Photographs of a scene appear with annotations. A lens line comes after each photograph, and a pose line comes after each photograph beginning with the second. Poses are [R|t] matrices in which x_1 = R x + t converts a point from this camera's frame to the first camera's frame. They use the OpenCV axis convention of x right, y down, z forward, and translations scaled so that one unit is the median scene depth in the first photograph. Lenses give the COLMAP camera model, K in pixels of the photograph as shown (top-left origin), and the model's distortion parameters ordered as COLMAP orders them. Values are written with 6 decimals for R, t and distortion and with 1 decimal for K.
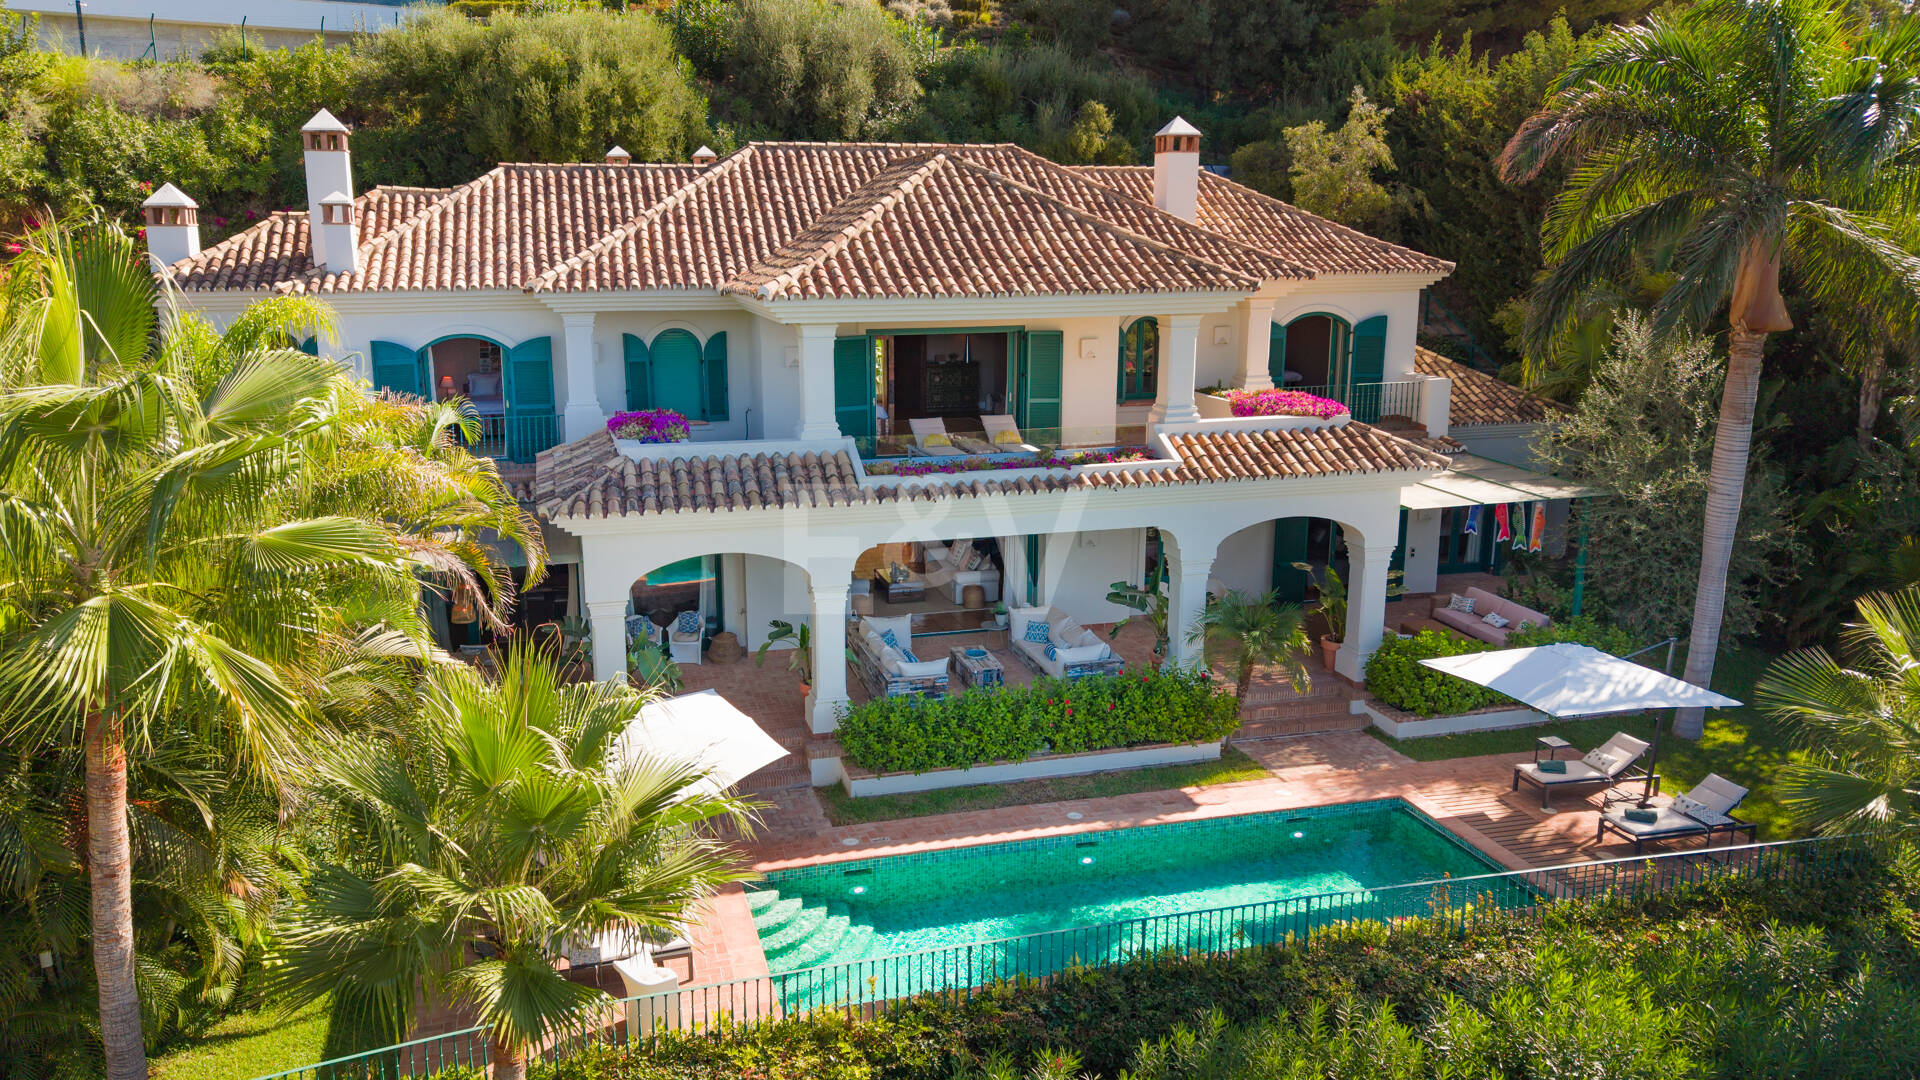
lens RADIAL K [[1348.1, 0, 908.7], [0, 1348.1, 536.0], [0, 0, 1]] dist [0.005268, 0.000709]
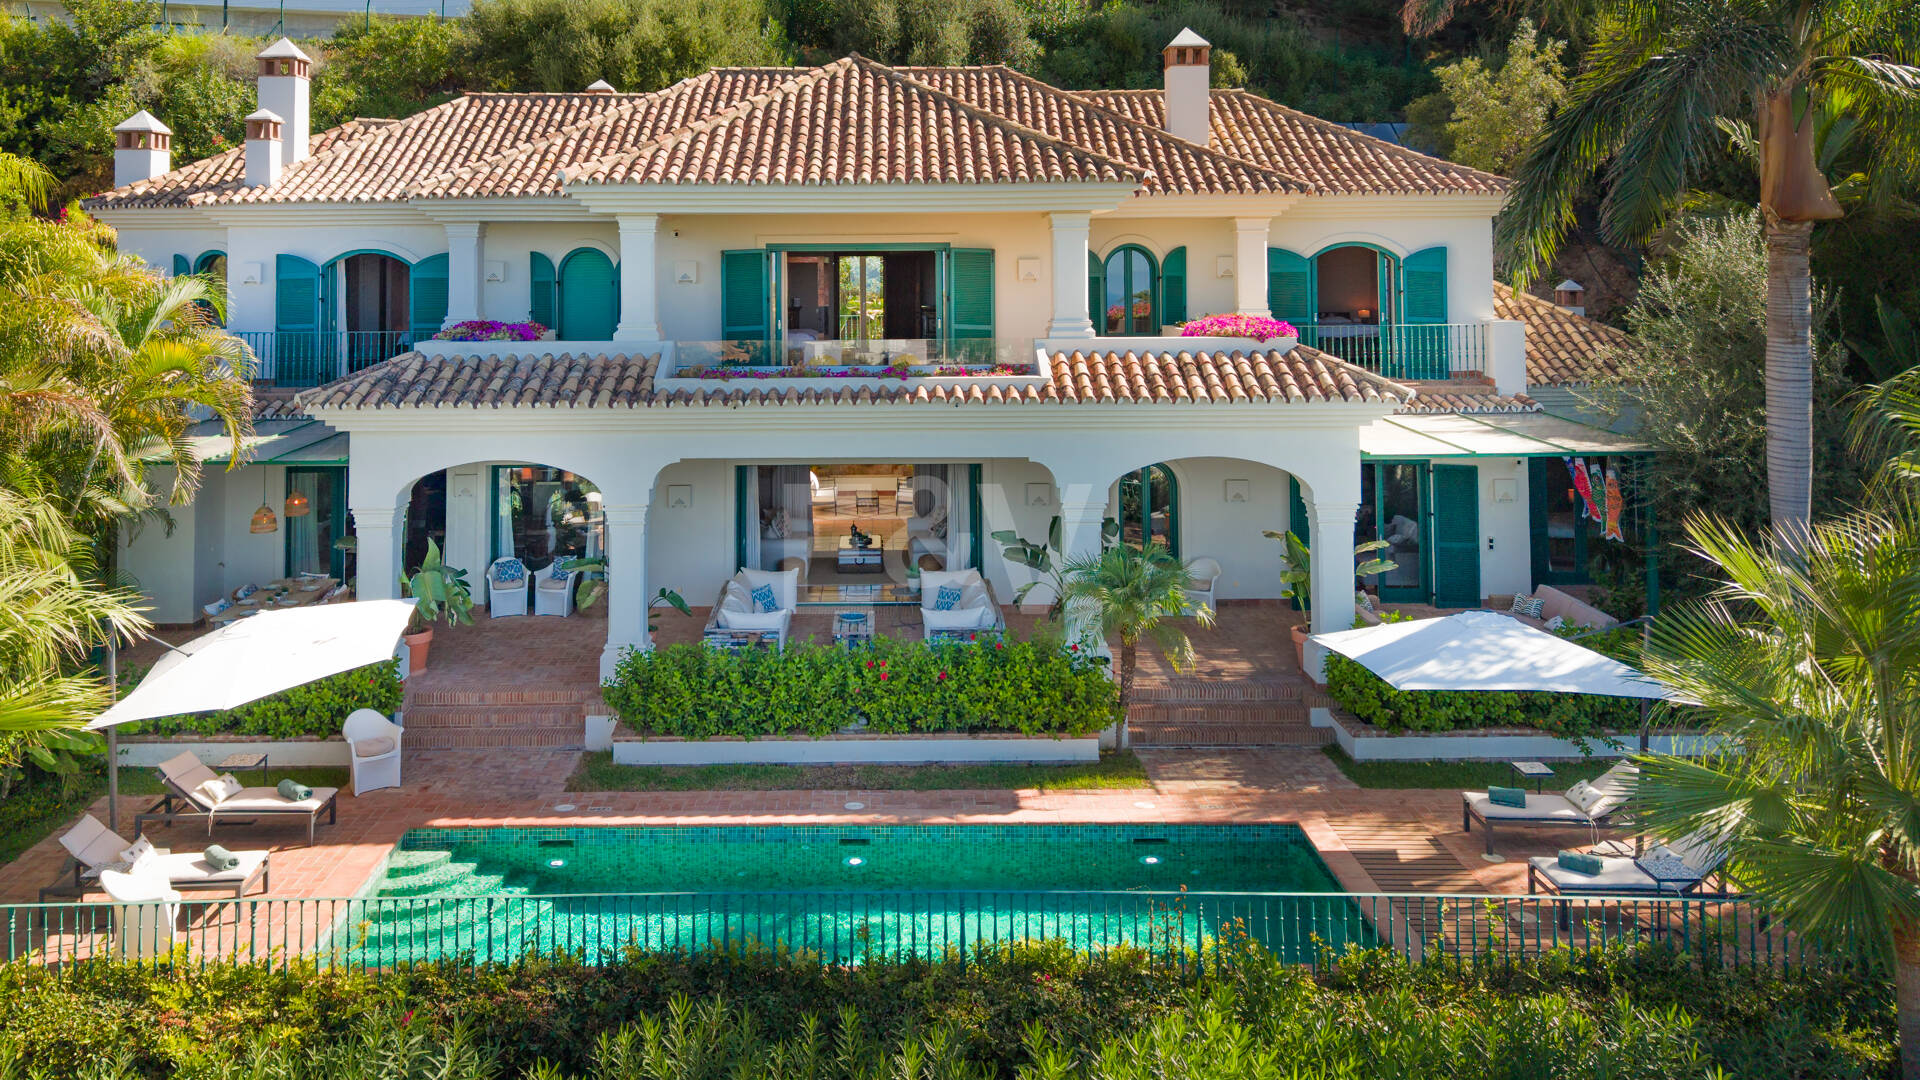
lens RADIAL K [[1495.7, 0, 955.4], [0, 1495.7, 252.8], [0, 0, 1]] dist [0.073871, -0.175569]
pose [[0.968724, -0.004046, -0.248108, 0.348599], [-0.055698, 0.970808, -0.233302, 0.082131], [0.241809, 0.239824, 0.940220, 0.086666]]
